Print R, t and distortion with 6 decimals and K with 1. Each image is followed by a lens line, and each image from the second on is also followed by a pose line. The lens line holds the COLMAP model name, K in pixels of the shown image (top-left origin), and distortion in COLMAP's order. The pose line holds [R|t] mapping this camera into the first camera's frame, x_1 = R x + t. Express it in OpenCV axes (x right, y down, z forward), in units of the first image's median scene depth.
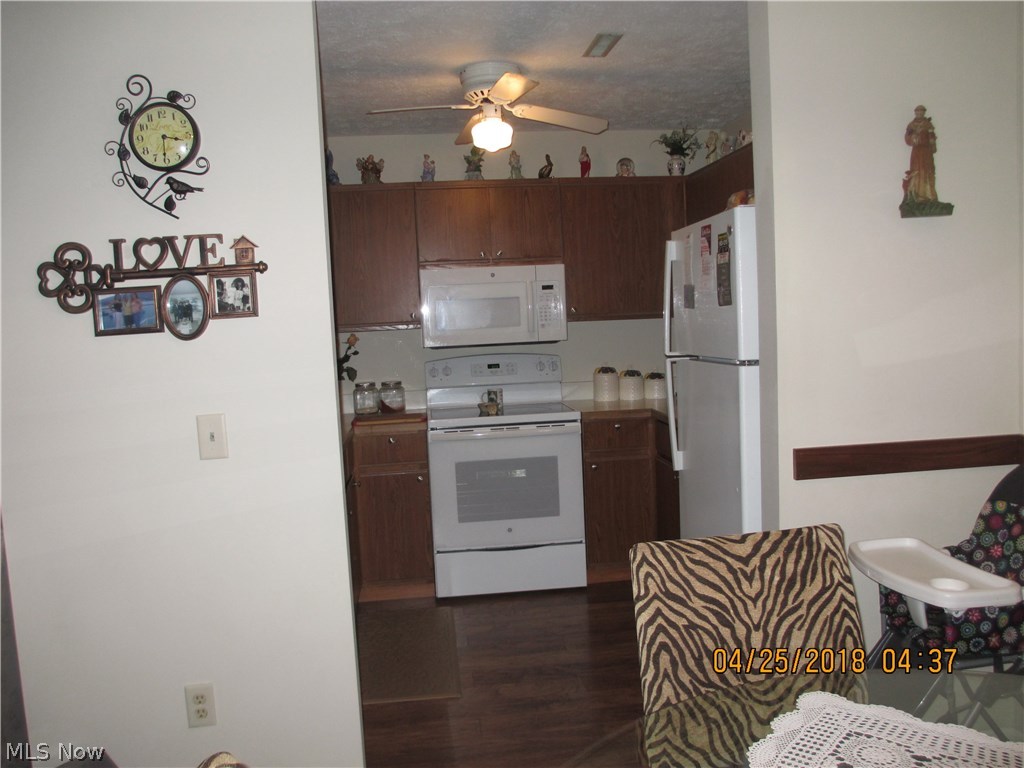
lens RADIAL K [[819.4, 0, 512.0], [0, 819.4, 384.0], [0, 0, 1]] dist [-0.117841, -0.000920]
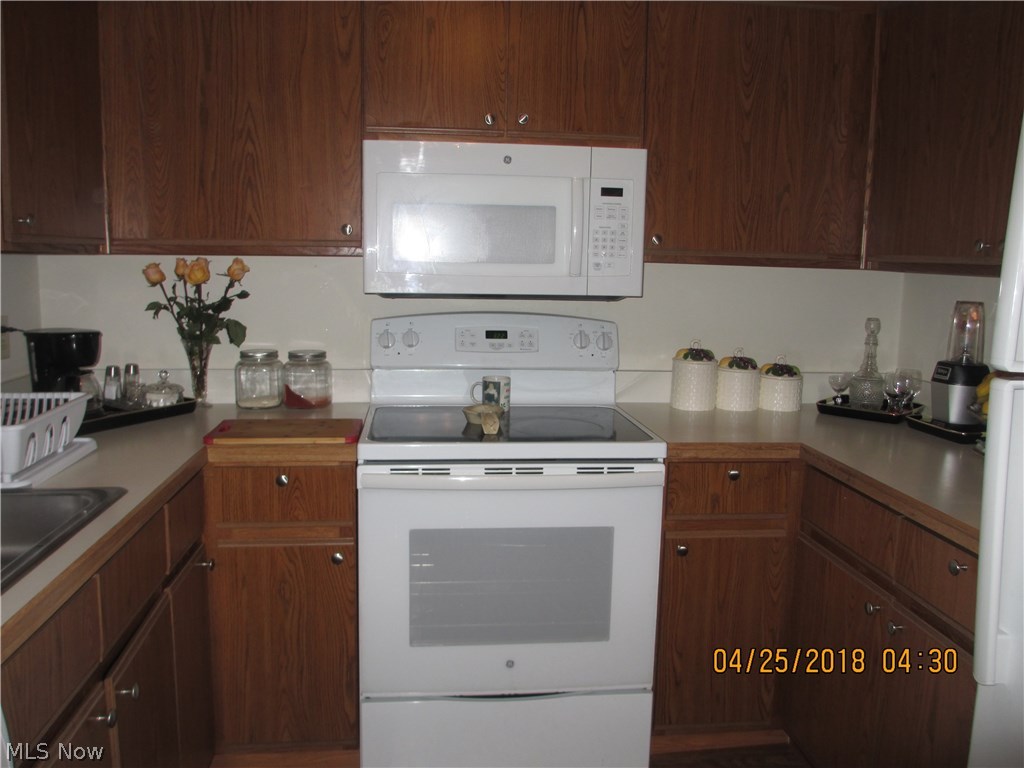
lens RADIAL K [[856.1, 0, 512.0], [0, 856.1, 384.0], [0, 0, 1]] dist [-0.076007, 0.091713]
pose [[0.997895, 0.063655, 0.012380, -0.018394], [-0.064320, 0.995872, 0.064047, -0.028246], [-0.008252, -0.064709, 0.997870, 0.458914]]
